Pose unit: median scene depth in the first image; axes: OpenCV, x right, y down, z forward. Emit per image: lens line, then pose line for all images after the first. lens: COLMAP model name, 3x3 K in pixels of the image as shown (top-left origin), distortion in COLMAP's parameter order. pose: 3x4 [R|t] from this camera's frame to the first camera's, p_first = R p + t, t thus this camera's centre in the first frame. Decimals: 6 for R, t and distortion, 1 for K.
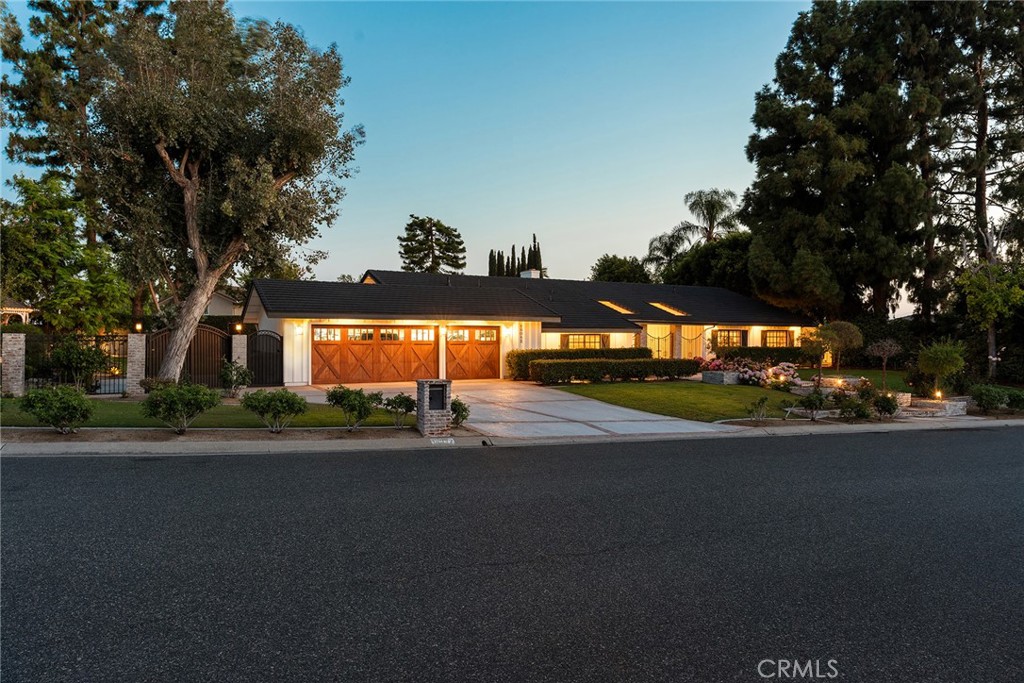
lens RADIAL K [[718.9, 0, 513.7], [0, 718.9, 339.4], [0, 0, 1]] dist [-0.005300, -0.001527]
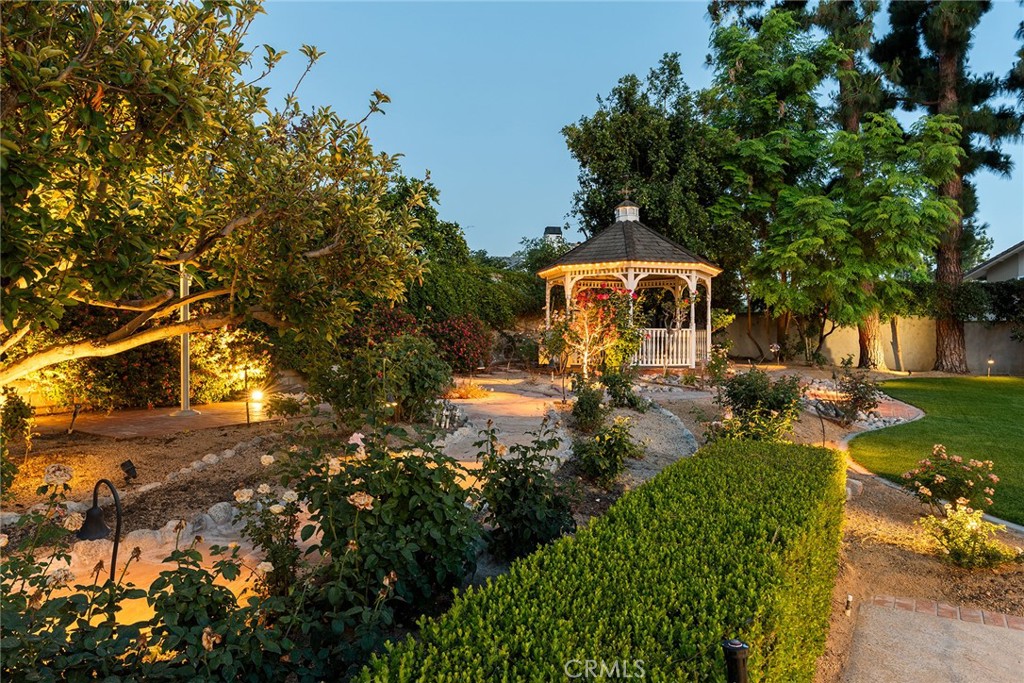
lens RADIAL K [[641.9, 0, 513.2], [0, 641.9, 337.8], [0, 0, 1]] dist [-0.004174, -0.000710]
pose [[0.517280, 0.006524, -0.855792, -0.348439], [-0.000281, 0.999972, 0.007454, -0.001653], [0.855816, -0.003615, 0.517267, 0.602497]]
